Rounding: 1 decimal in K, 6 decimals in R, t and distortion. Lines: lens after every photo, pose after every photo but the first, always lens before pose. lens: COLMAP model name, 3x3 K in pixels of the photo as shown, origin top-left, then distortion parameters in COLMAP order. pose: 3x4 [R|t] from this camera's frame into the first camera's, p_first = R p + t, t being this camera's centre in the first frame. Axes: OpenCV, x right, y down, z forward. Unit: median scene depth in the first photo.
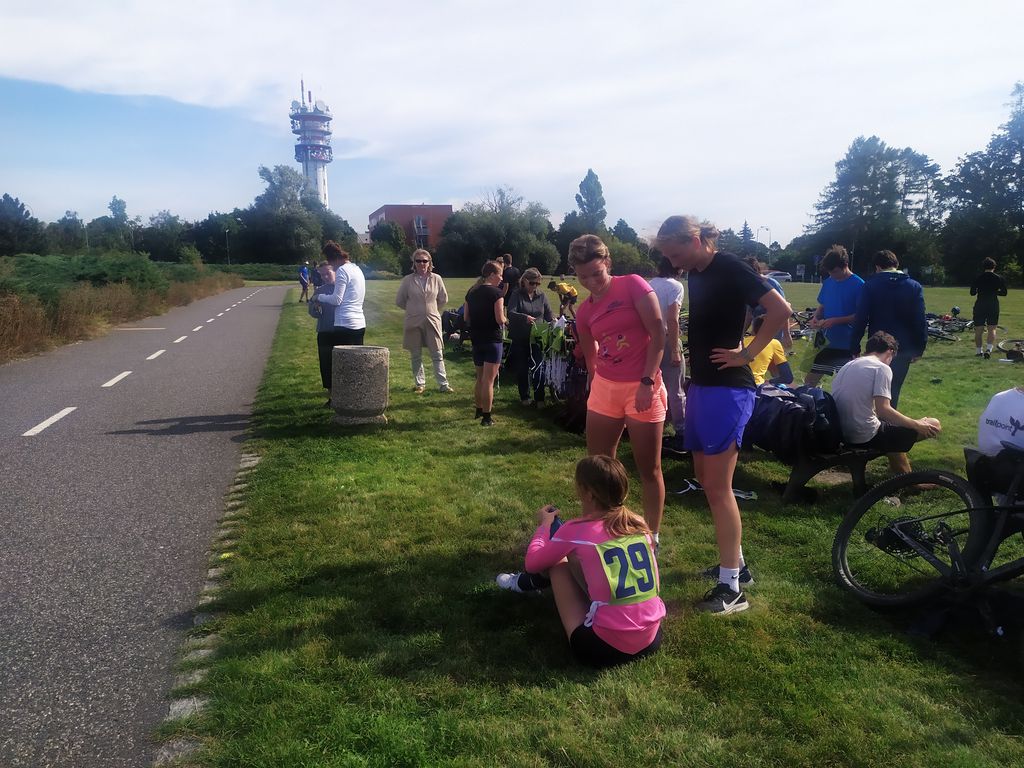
lens RADIAL K [[750.4, 0, 500.4], [0, 750.4, 377.8], [0, 0, 1]] dist [0.058400, -0.067957]
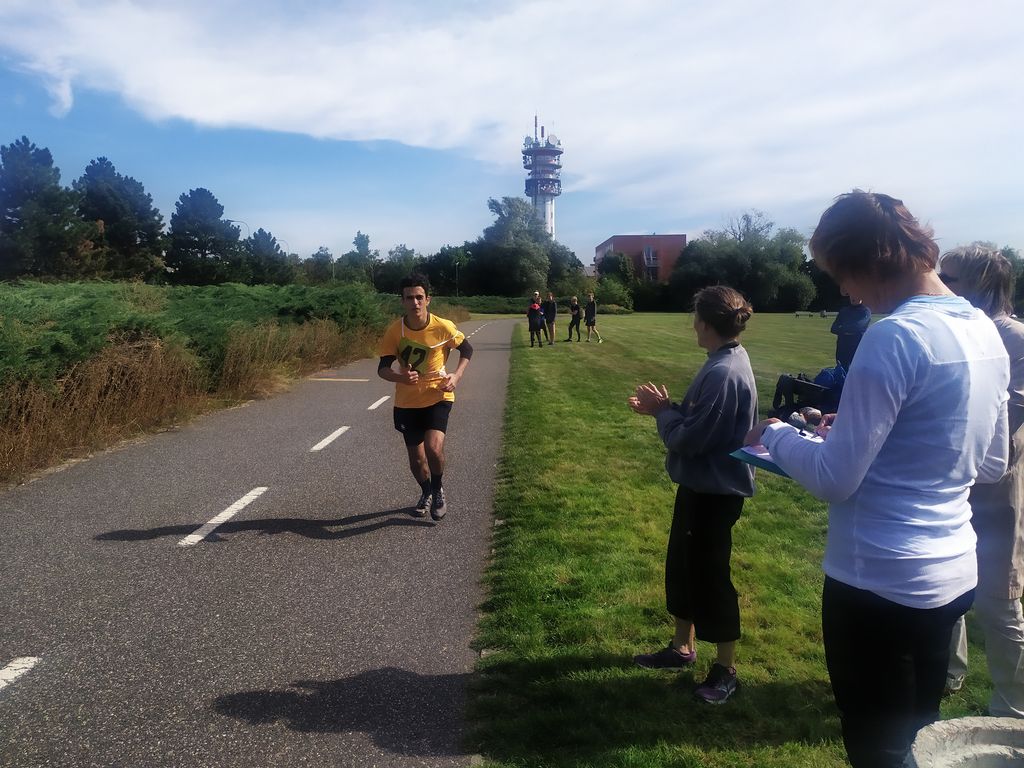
lens RADIAL K [[776.8, 0, 501.5], [0, 776.8, 370.4], [0, 0, 1]] dist [0.058779, -0.051172]
pose [[0.959579, 0.034415, -0.279328, -0.012145], [-0.050127, 0.997525, -0.049299, -0.005439], [0.276940, 0.061308, 0.958929, 0.036224]]
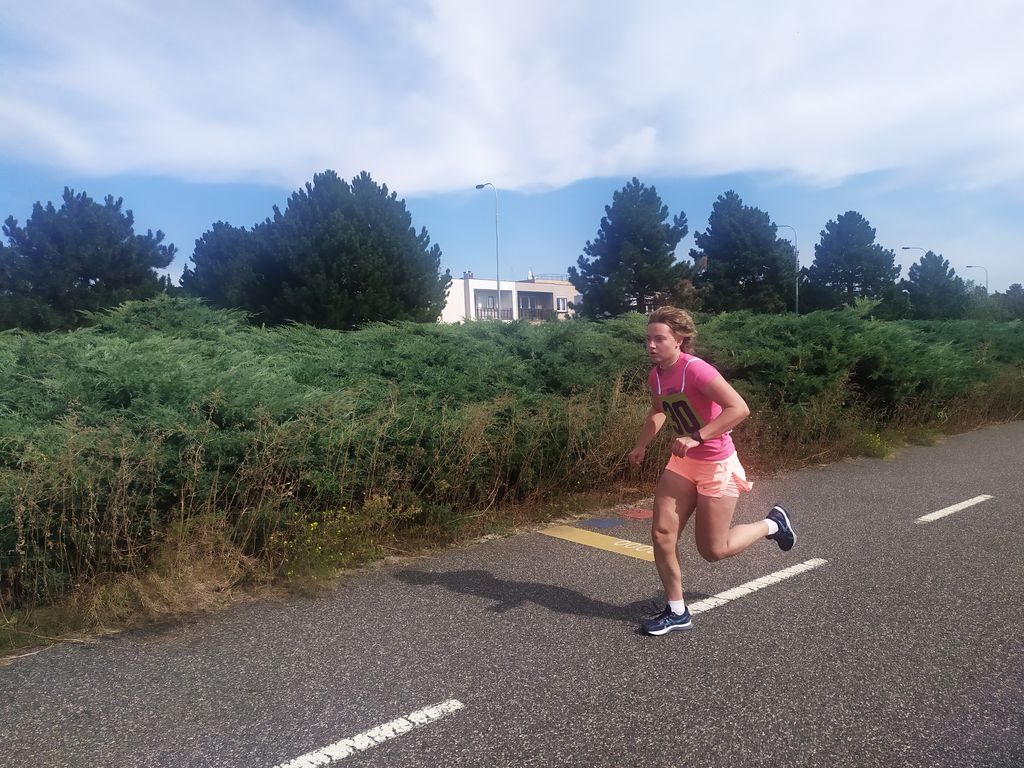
lens RADIAL K [[776.8, 0, 515.0], [0, 776.8, 389.8], [0, 0, 1]] dist [0.058779, -0.051172]
pose [[0.438628, 0.050901, -0.897226, -0.028773], [-0.119196, 0.992869, -0.001944, -0.016293], [0.890729, 0.107799, 0.441568, 0.112217]]
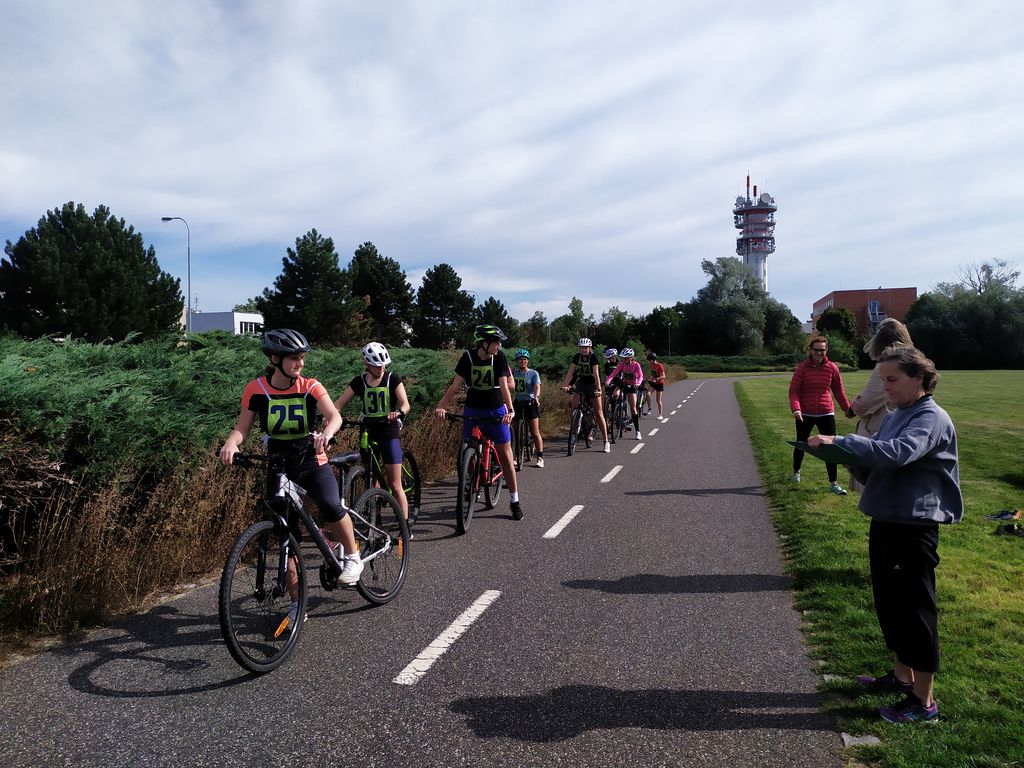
lens RADIAL K [[750.4, 0, 513.2], [0, 750.4, 389.2], [0, 0, 1]] dist [0.058400, -0.067957]
pose [[0.856953, 0.020167, -0.515000, -0.013220], [-0.073934, 0.993710, -0.084113, -0.003894], [0.510064, 0.110157, 0.853053, 0.025846]]
